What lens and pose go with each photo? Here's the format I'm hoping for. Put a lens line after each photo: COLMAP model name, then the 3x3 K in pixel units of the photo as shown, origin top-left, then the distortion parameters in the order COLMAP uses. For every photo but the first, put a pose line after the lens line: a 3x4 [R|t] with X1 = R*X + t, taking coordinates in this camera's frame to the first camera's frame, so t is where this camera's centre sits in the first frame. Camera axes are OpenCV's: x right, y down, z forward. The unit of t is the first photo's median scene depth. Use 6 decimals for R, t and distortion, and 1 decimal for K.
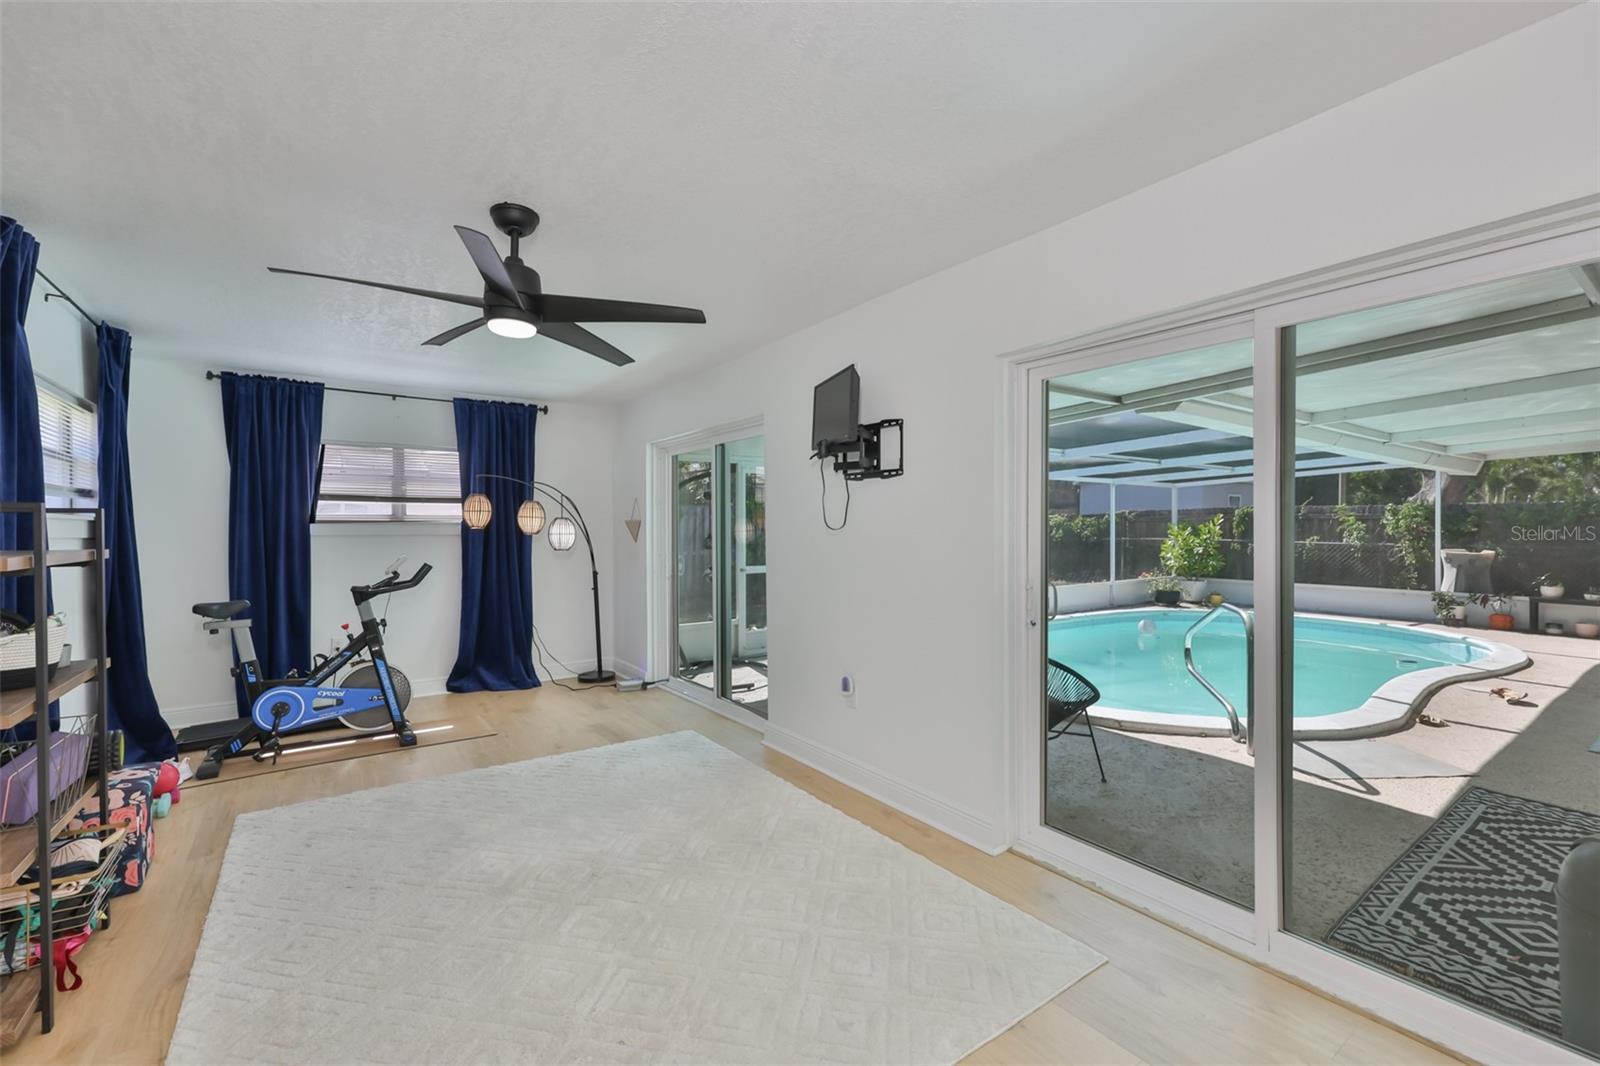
lens RADIAL K [[672.9, 0, 802.8], [0, 672.9, 539.9], [0, 0, 1]] dist [-0.005197, 0.000106]
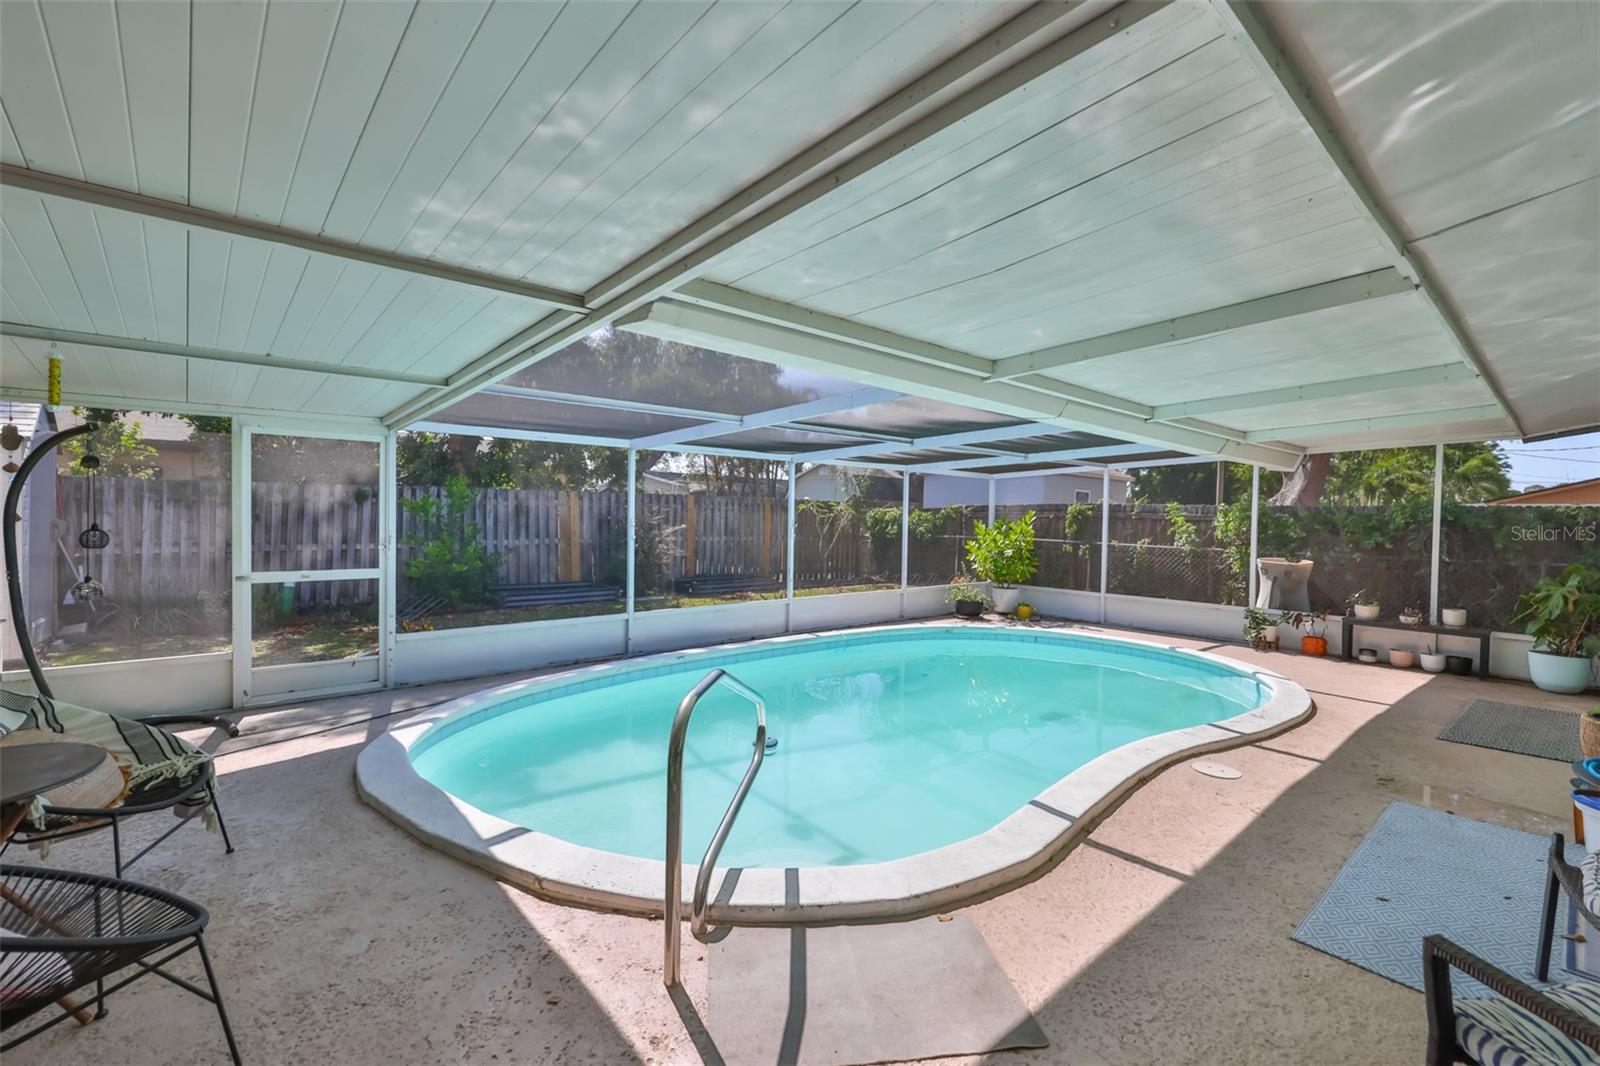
lens RADIAL K [[693.3, 0, 807.8], [0, 693.3, 537.1], [0, 0, 1]] dist [0.002703, 0.000083]
pose [[0.993223, 0.018500, 0.114746, 0.501706], [-0.019675, 0.999765, 0.009122, -0.016217], [-0.114550, -0.011318, 0.993353, 0.335028]]
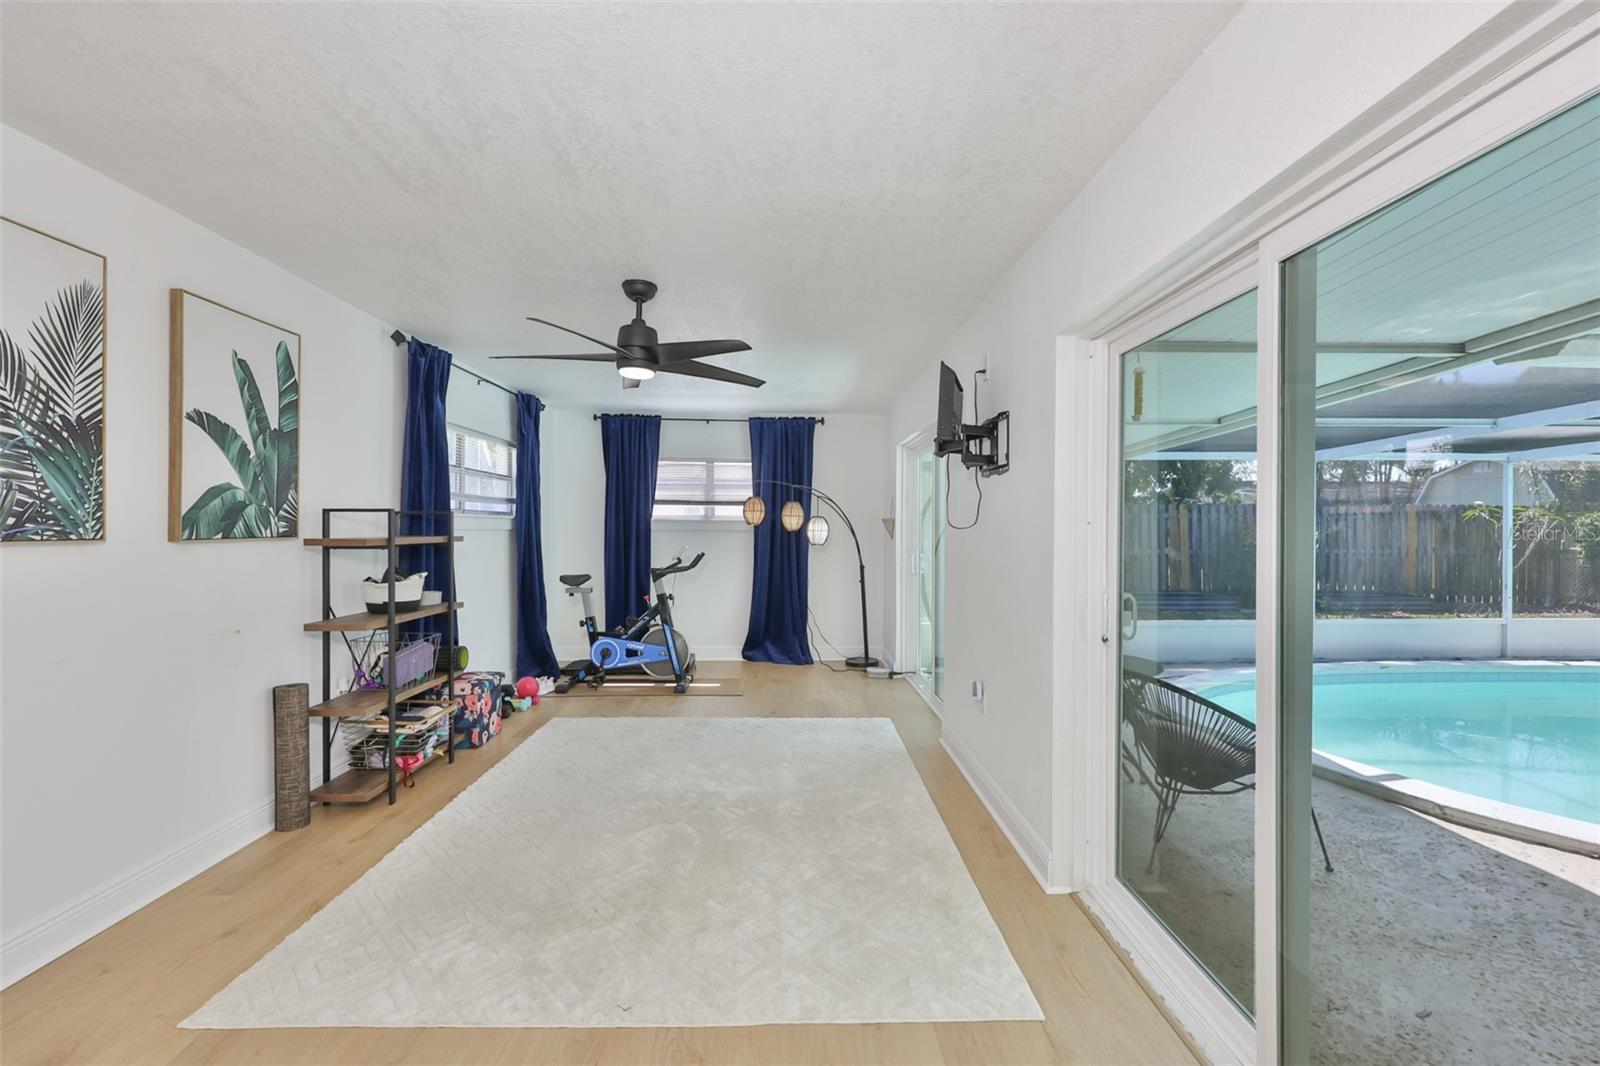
lens RADIAL K [[685.3, 0, 809.9], [0, 685.3, 541.3], [0, 0, 1]] dist [-0.003428, -0.000105]
pose [[0.832222, 0.020468, -0.554064, 0.251850], [-0.018390, 0.999788, 0.009310, -0.001915], [0.554137, 0.002441, 0.832422, 0.029966]]
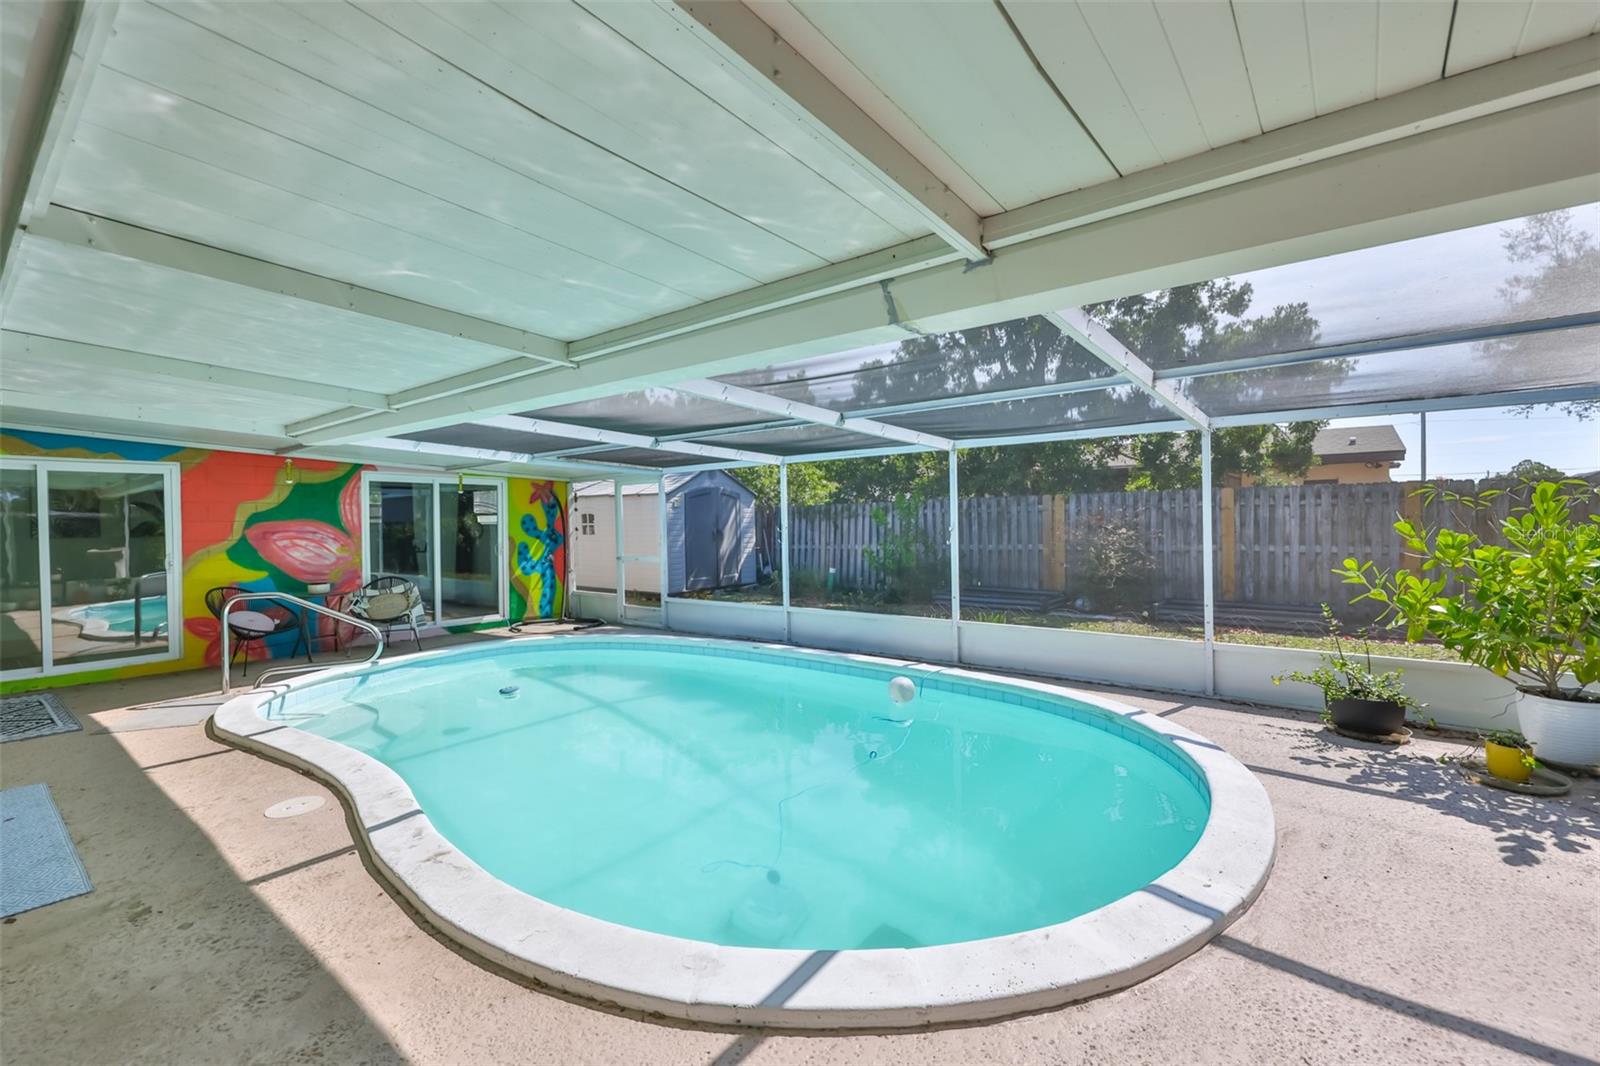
lens RADIAL K [[683.3, 0, 801.7], [0, 683.3, 527.7], [0, 0, 1]] dist [-0.000043, -0.000191]
pose [[0.290935, 0.010535, -0.956685, 1.722073], [-0.006628, 0.999938, 0.008995, -0.040046], [0.956720, 0.003724, 0.290987, 1.247492]]
